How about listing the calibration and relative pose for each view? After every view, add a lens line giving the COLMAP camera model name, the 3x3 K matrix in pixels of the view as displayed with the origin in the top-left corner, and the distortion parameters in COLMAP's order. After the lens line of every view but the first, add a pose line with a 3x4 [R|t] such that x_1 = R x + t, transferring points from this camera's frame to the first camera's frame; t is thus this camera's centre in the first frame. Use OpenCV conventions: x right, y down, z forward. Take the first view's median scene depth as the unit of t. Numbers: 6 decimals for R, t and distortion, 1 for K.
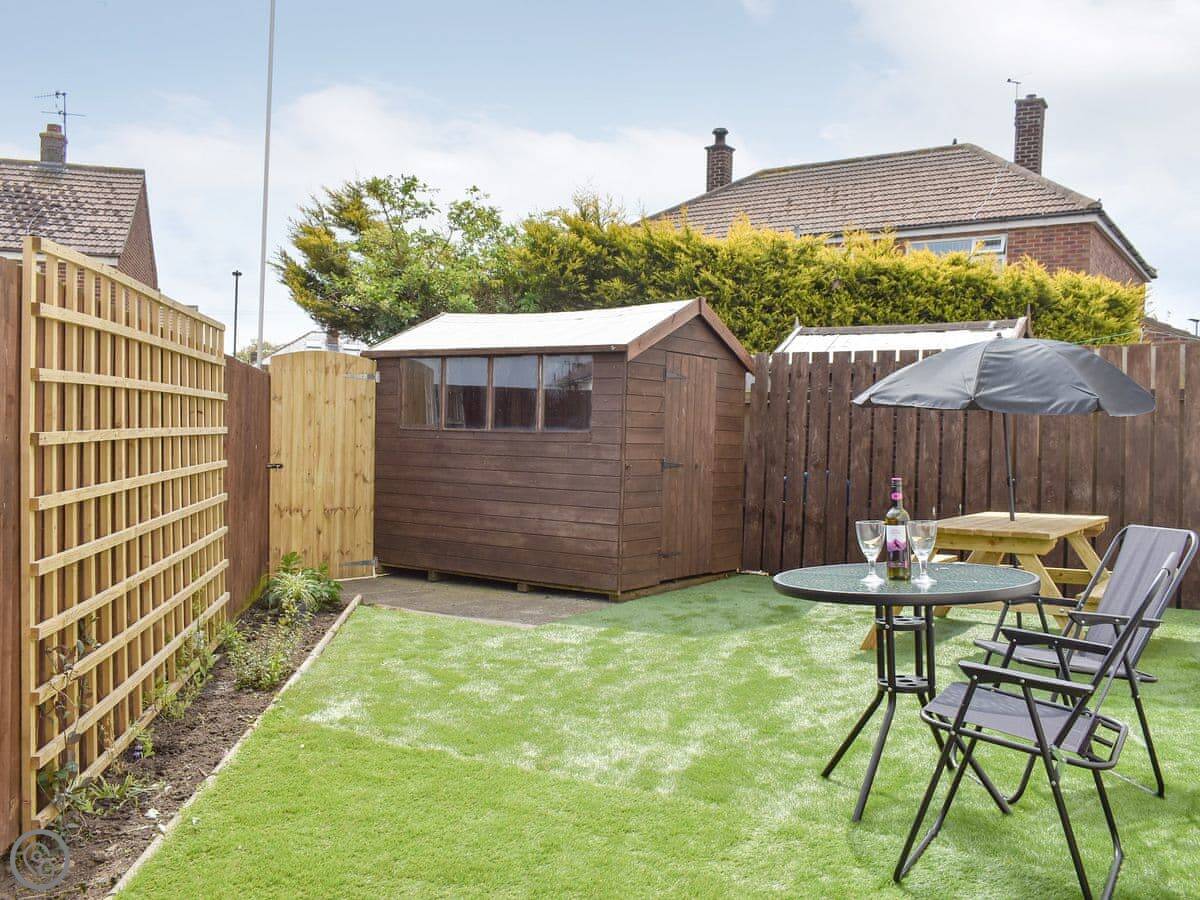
lens RADIAL K [[1122.4, 0, 600.0], [0, 1122.4, 450.0], [0, 0, 1]] dist [-0.070471, -0.009337]
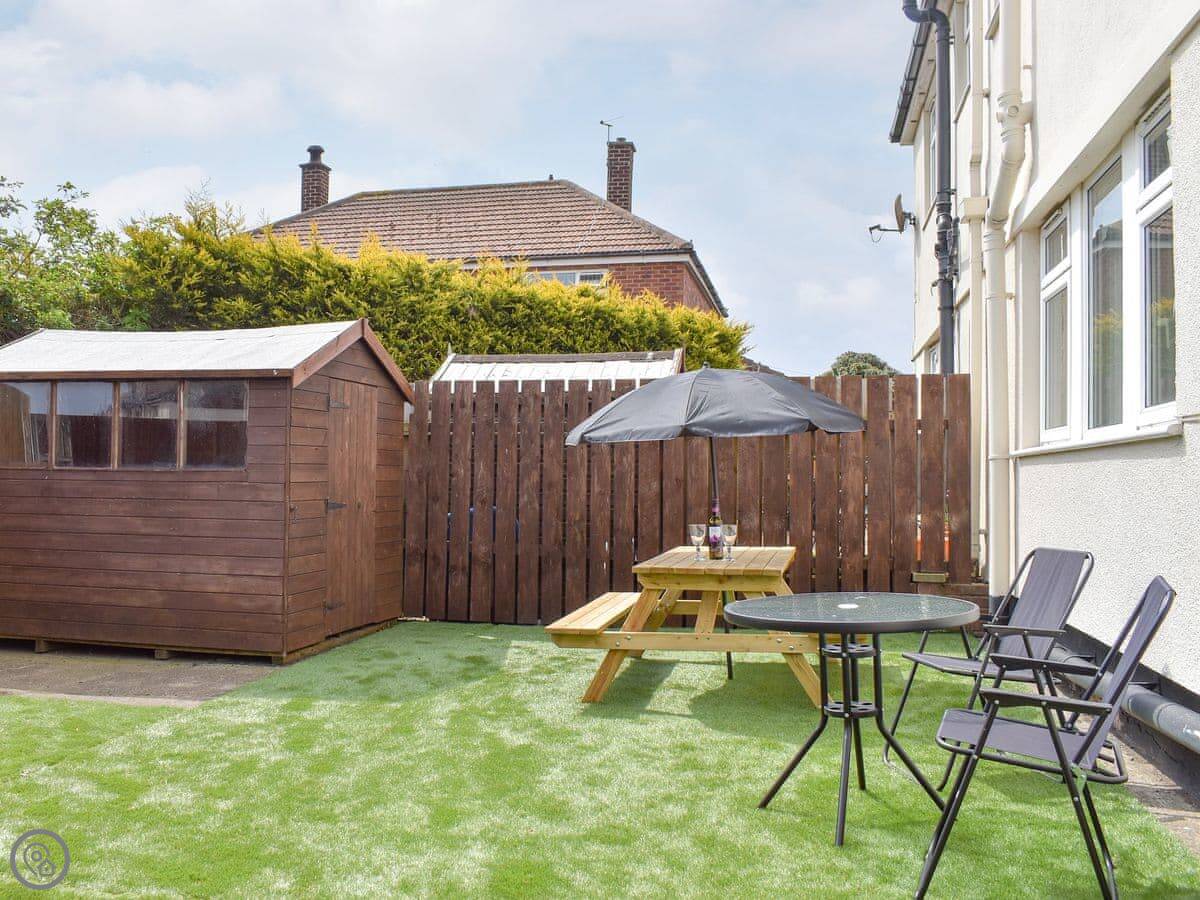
lens RADIAL K [[1122.4, 0, 600.0], [0, 1122.4, 450.0], [0, 0, 1]] dist [-0.070471, -0.009337]
pose [[0.926968, -0.006748, 0.375080, -0.068332], [0.016639, 0.999594, -0.023136, -0.005921], [-0.374772, 0.027687, 0.926704, 0.089522]]
